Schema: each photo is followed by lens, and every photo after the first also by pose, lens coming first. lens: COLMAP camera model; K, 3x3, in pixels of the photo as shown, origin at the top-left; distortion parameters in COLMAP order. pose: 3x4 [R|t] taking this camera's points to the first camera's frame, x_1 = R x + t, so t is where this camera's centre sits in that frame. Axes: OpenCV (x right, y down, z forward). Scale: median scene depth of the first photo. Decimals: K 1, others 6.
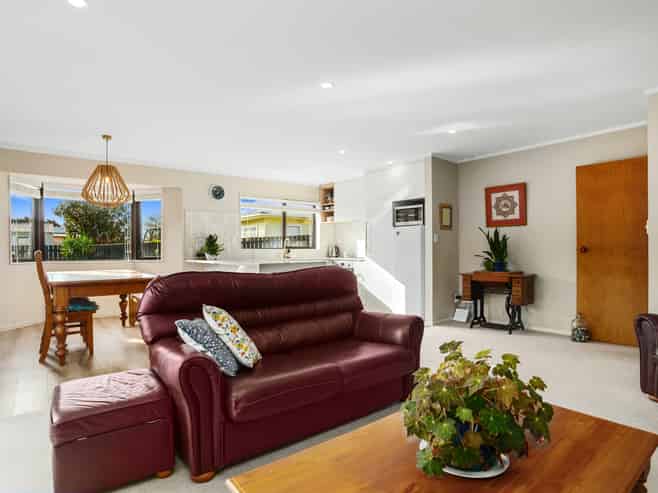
lens RADIAL K [[367.9, 0, 327.5], [0, 367.9, 248.6], [0, 0, 1]] dist [-0.094649, 0.029506]
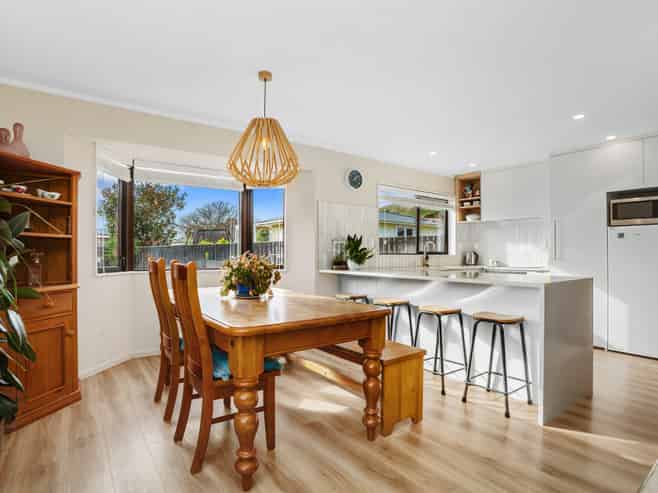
lens RADIAL K [[367.9, 0, 327.5], [0, 367.9, 248.6], [0, 0, 1]] dist [-0.094649, 0.029506]
pose [[0.998410, 0.007726, -0.055831, -0.300062], [-0.008247, 0.999924, -0.009110, -0.003979], [0.055757, 0.009556, 0.998399, 0.236990]]
